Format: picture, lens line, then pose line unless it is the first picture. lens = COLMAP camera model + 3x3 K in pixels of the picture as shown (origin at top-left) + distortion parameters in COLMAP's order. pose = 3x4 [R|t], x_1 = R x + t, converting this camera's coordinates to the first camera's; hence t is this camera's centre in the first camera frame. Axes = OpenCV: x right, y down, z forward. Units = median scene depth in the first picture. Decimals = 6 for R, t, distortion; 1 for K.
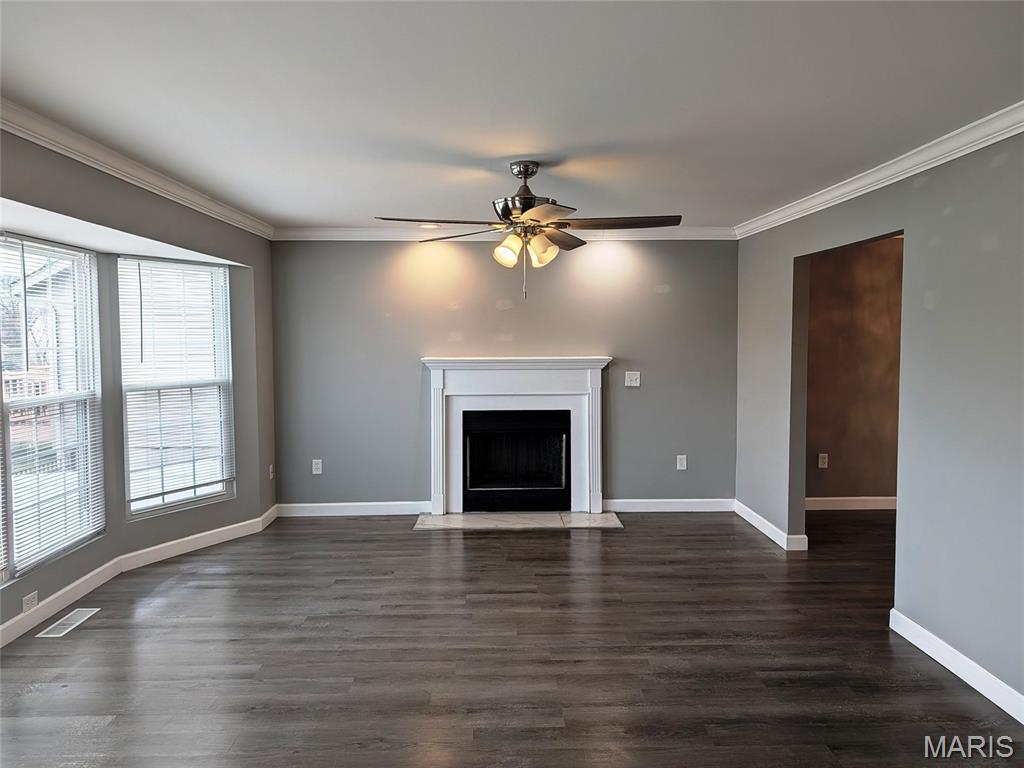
lens RADIAL K [[722.5, 0, 512.7], [0, 722.5, 381.7], [0, 0, 1]] dist [0.041261, -0.036384]
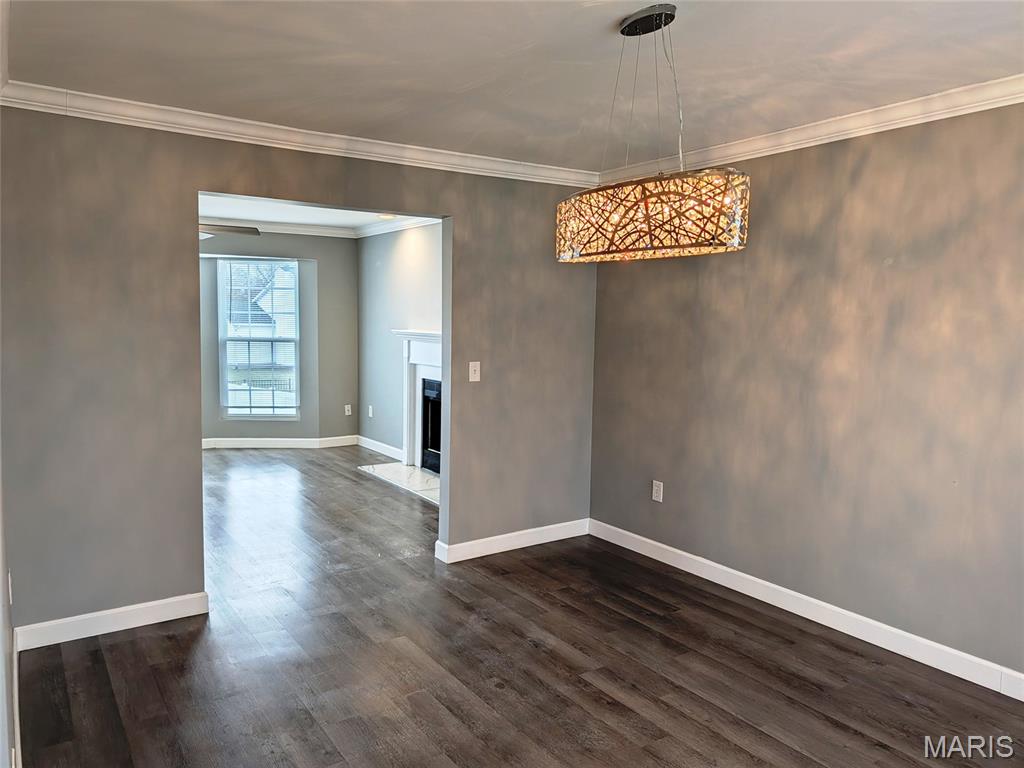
lens RADIAL K [[722.5, 0, 507.3], [0, 722.5, 383.0], [0, 0, 1]] dist [0.041261, -0.036384]
pose [[0.548603, 0.090245, -0.831198, 0.965261], [-0.073635, 0.995510, 0.059485, -0.029399], [0.832834, 0.028572, 0.552785, 0.499661]]
